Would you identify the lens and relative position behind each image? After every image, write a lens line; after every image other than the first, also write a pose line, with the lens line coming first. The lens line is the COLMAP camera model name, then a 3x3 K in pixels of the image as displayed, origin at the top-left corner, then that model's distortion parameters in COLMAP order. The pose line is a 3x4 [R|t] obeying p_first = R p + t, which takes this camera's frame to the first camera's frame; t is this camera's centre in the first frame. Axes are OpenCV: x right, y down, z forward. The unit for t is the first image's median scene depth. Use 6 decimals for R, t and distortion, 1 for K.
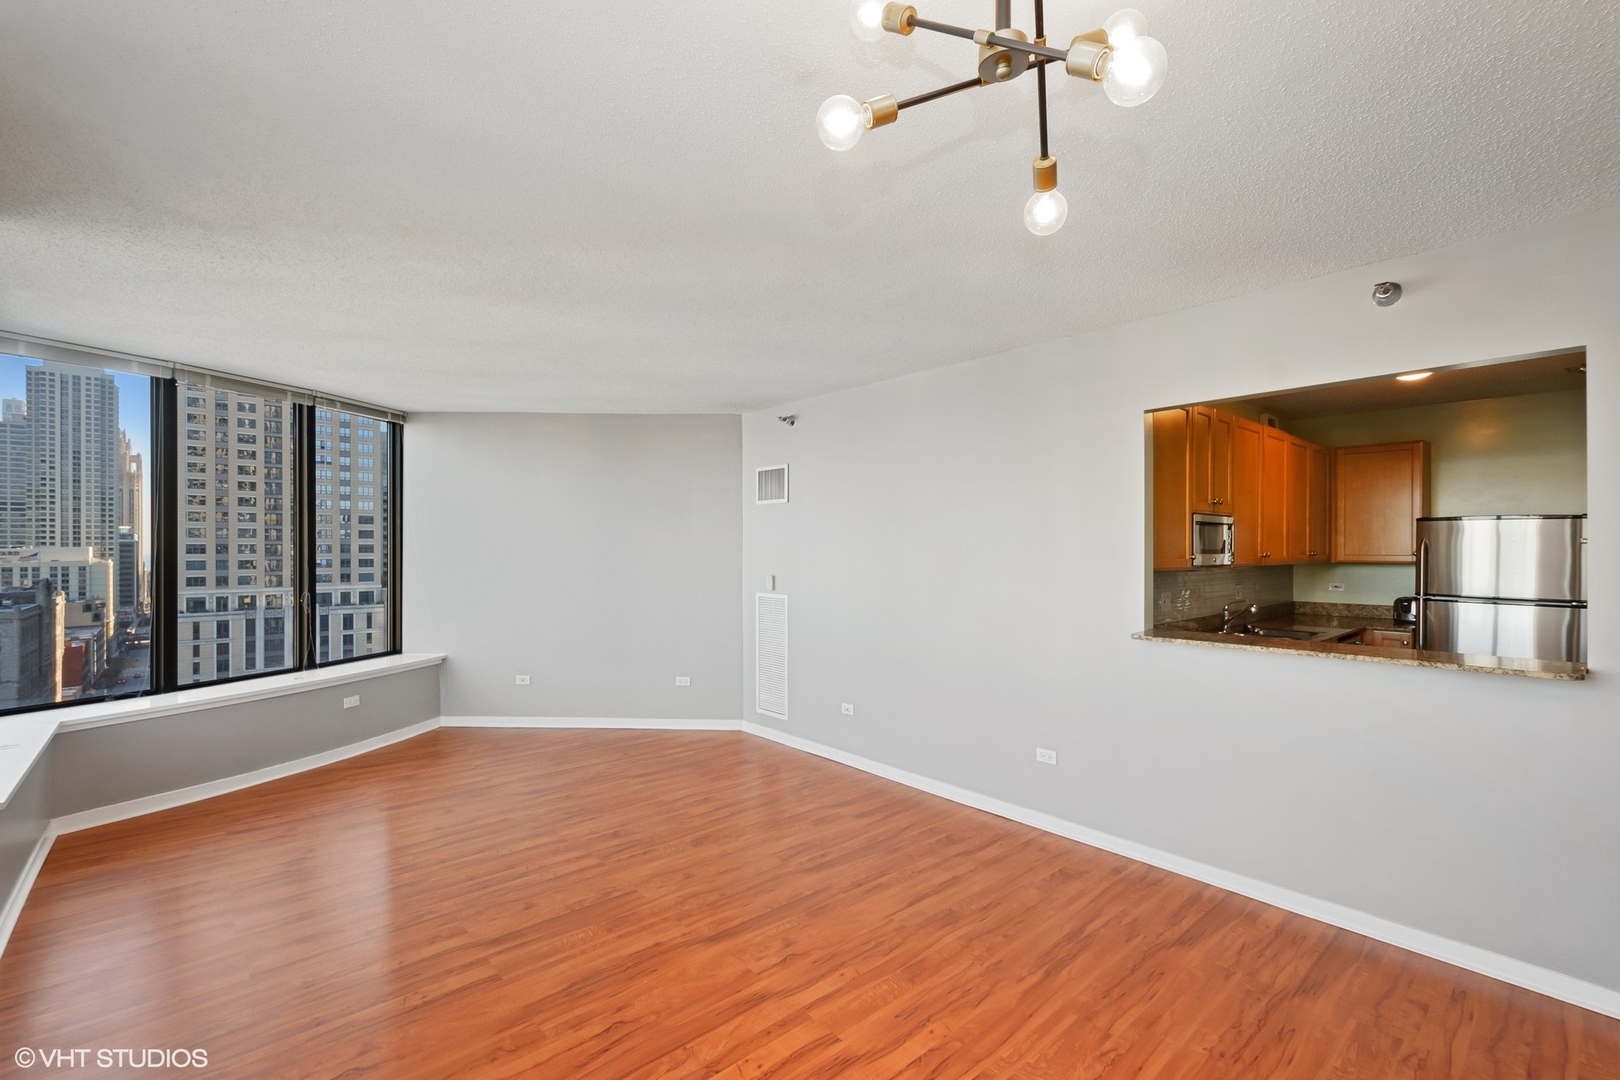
lens RADIAL K [[702.2, 0, 803.9], [0, 702.2, 548.5], [0, 0, 1]] dist [0.001024, -0.000320]
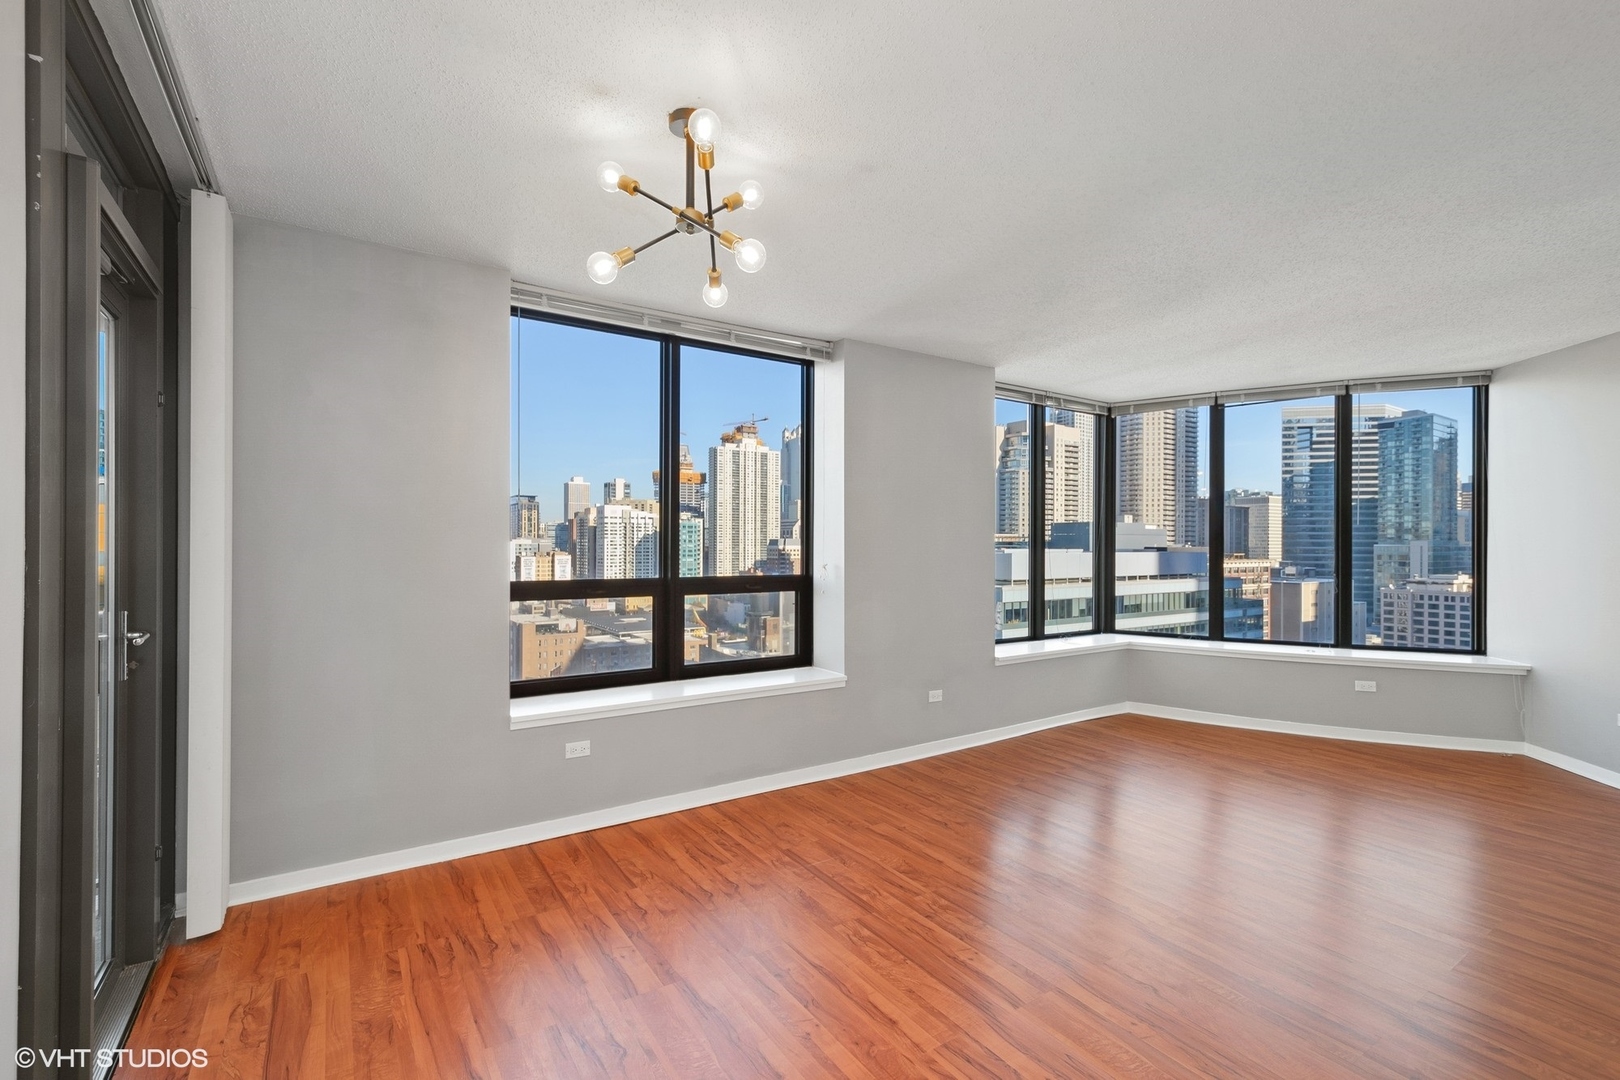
lens RADIAL K [[713.6, 0, 806.1], [0, 713.6, 542.2], [0, 0, 1]] dist [0.001367, 0.000152]
pose [[-0.135146, -0.001870, -0.990824, 0.632858], [-0.001170, 0.999998, -0.001728, 0.024998], [0.990825, 0.000926, -0.135148, 0.487282]]
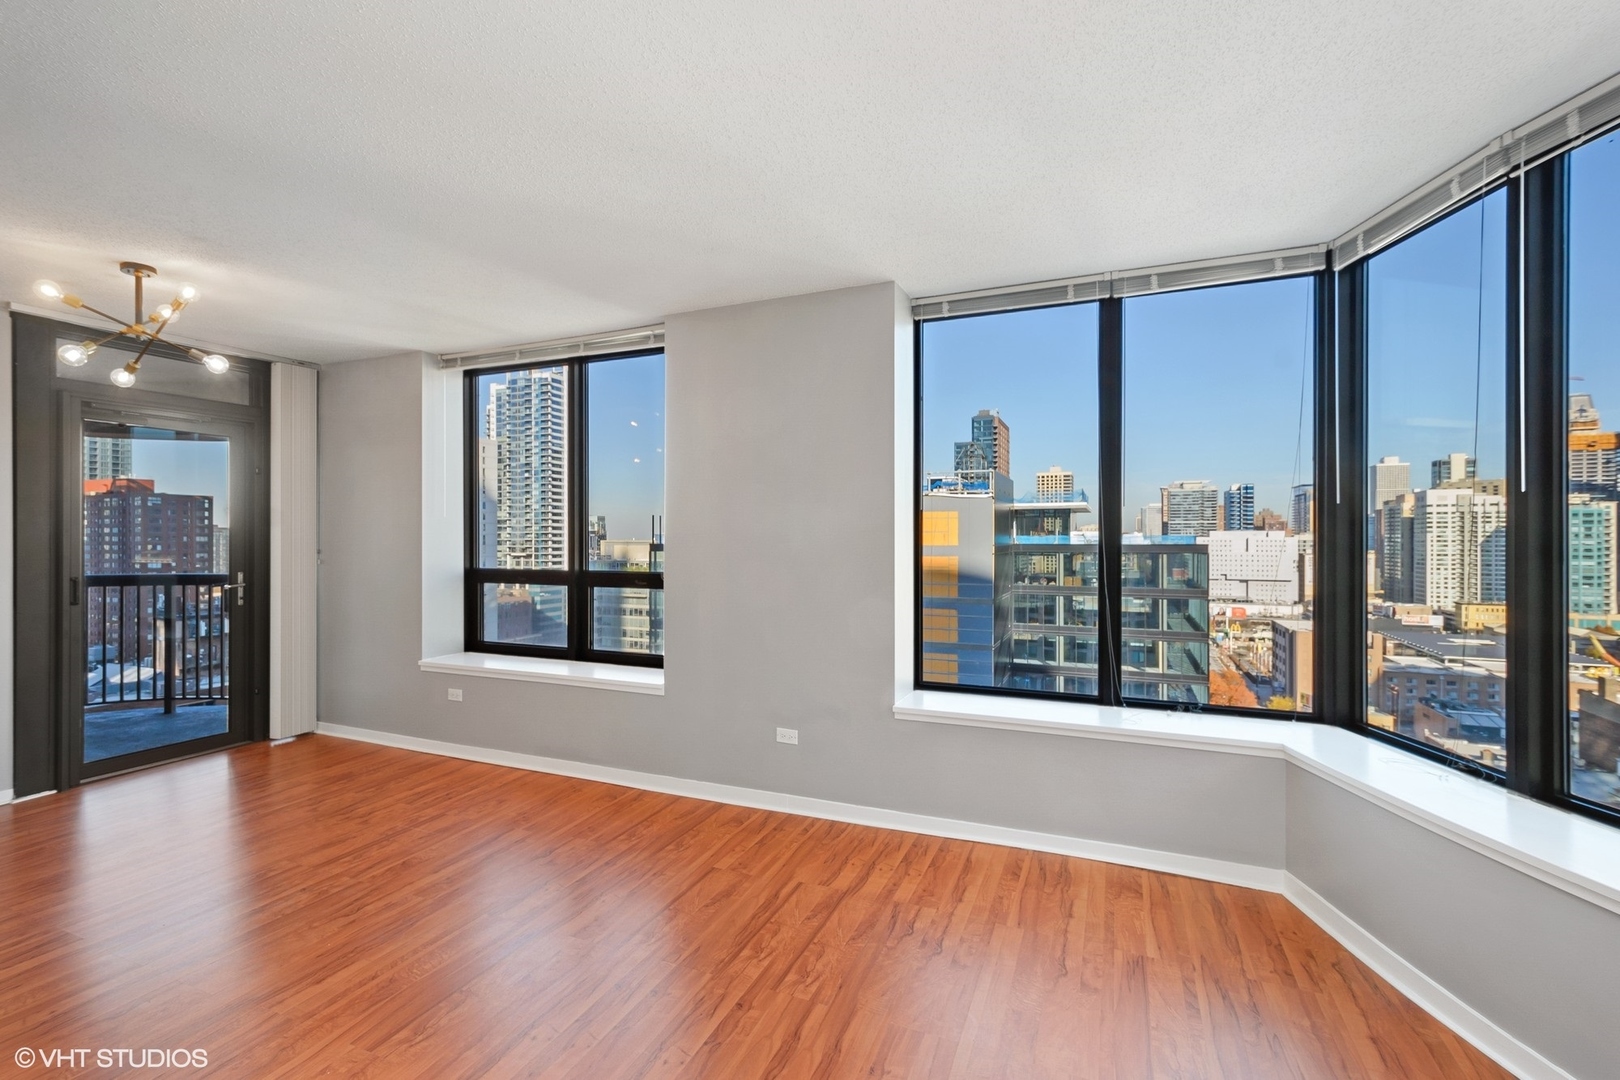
lens RADIAL K [[716.9, 0, 805.2], [0, 716.9, 538.5], [0, 0, 1]] dist [0.013496, -0.005173]
pose [[-0.902853, 0.000692, -0.429950, -0.259824], [0.001797, 0.999996, -0.002164, 0.026230], [0.429947, -0.002726, -0.902850, 1.456265]]
